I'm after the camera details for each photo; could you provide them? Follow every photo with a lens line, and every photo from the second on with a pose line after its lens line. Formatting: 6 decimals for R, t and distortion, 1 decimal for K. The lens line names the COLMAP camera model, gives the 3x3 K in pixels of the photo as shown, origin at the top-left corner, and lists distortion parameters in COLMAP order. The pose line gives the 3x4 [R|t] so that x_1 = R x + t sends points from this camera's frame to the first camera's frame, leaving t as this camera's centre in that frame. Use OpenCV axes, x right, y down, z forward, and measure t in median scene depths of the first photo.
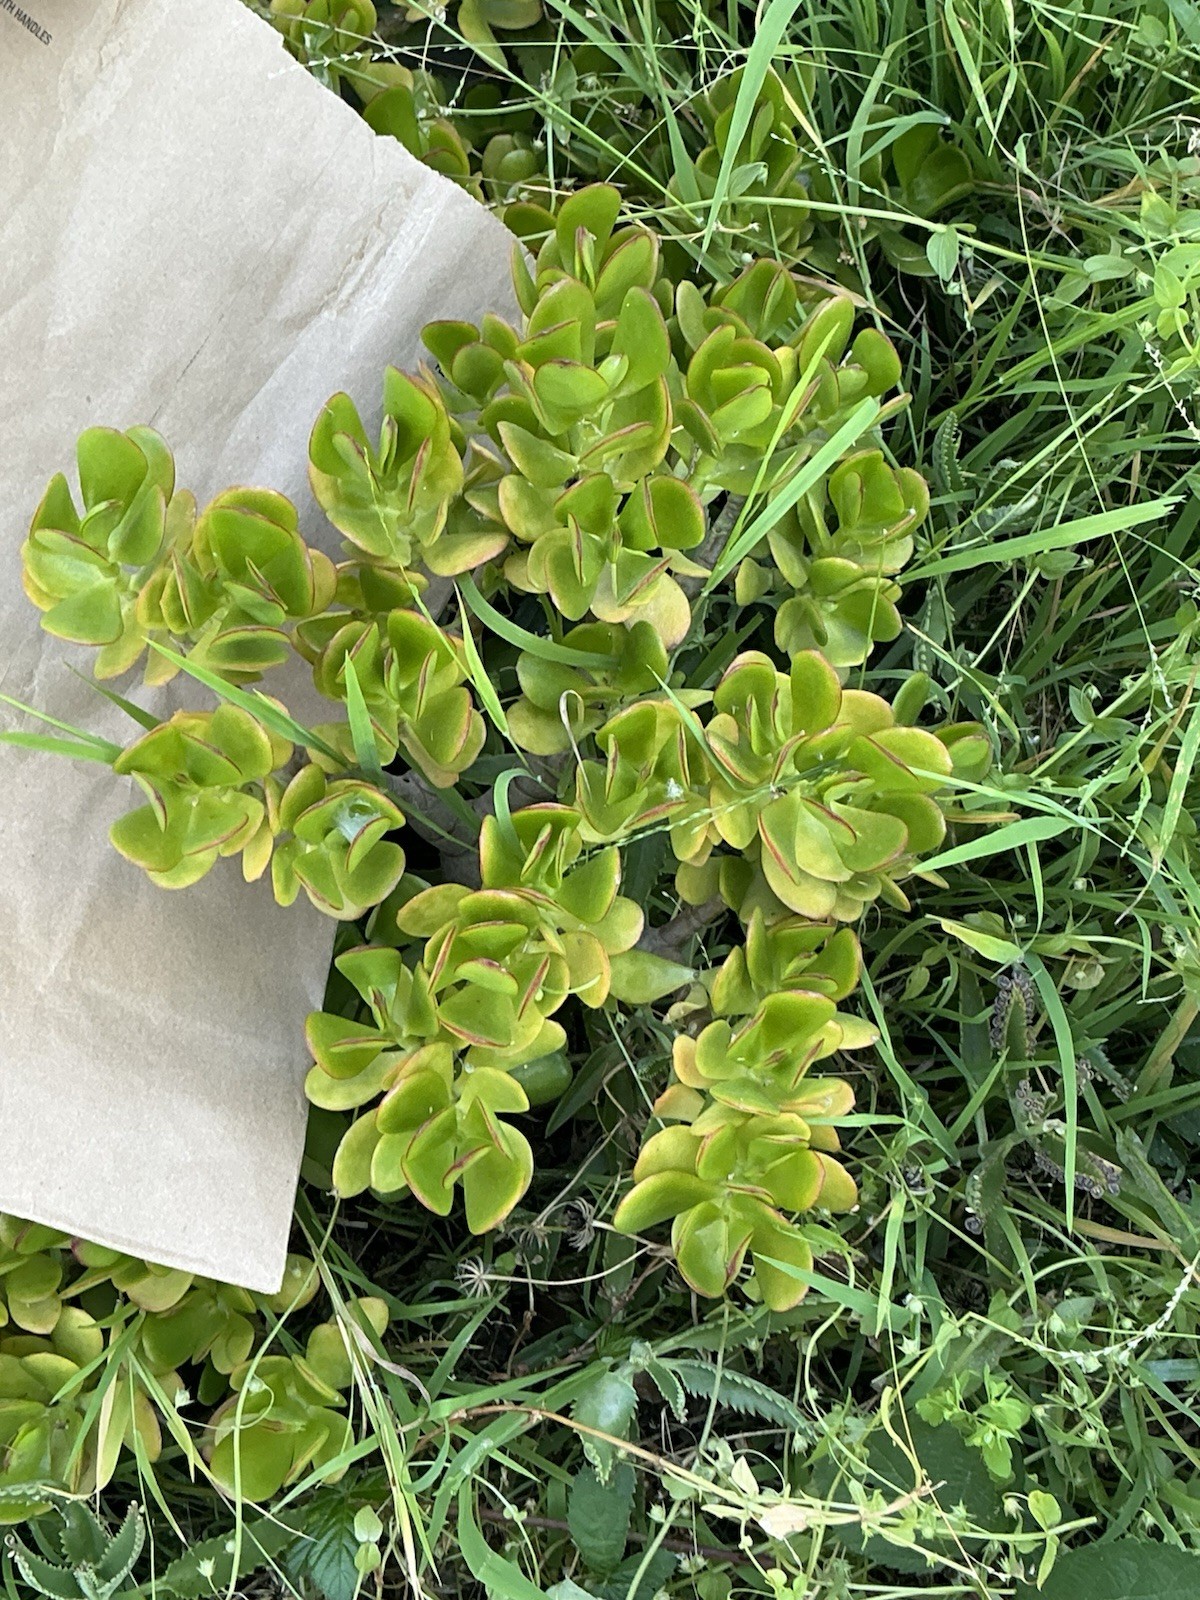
lens RADIAL K [[2059.7, 0, 600.4], [0, 2059.7, 768.7], [0, 0, 1]] dist [0.141166, -0.296271]
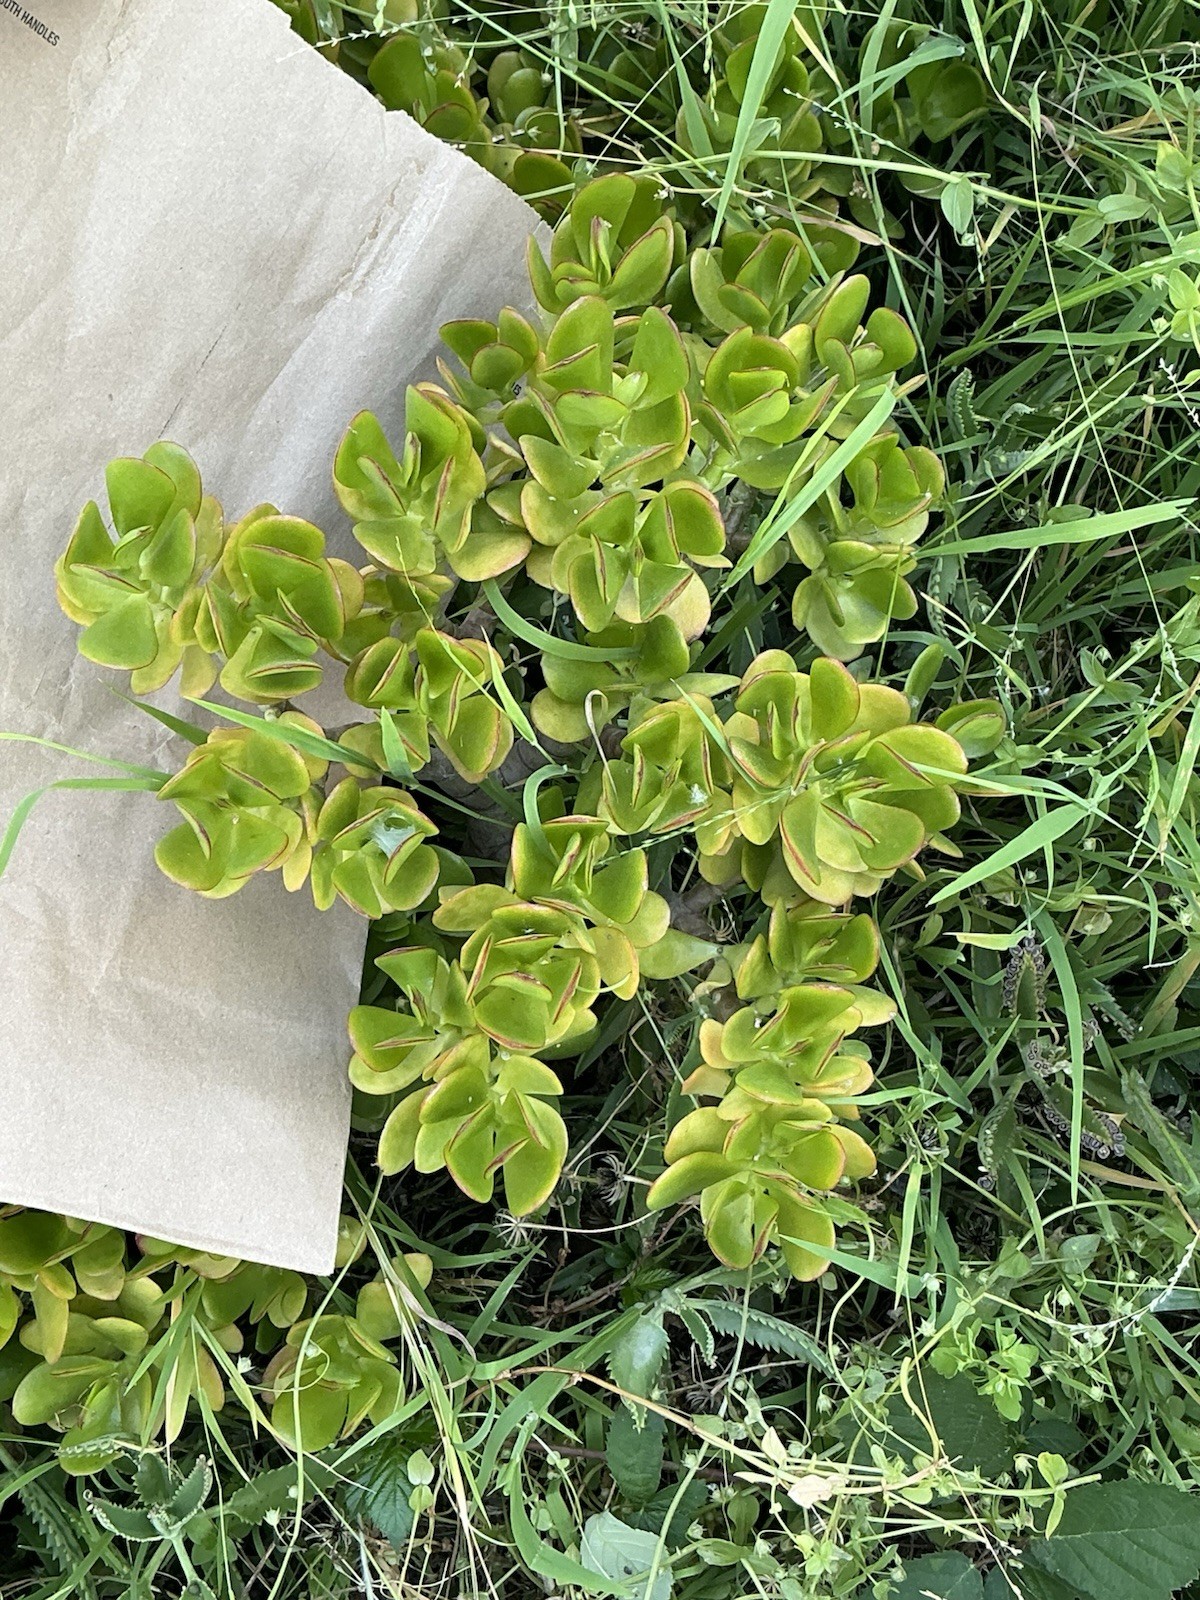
lens RADIAL K [[2068.4, 0, 602.5], [0, 2068.4, 765.1], [0, 0, 1]] dist [0.125560, -0.239766]
pose [[0.999841, -0.017774, -0.001118, -0.009990], [0.017787, 0.993543, 0.112054, -0.113661], [-0.000881, -0.112056, 0.993701, -0.026233]]
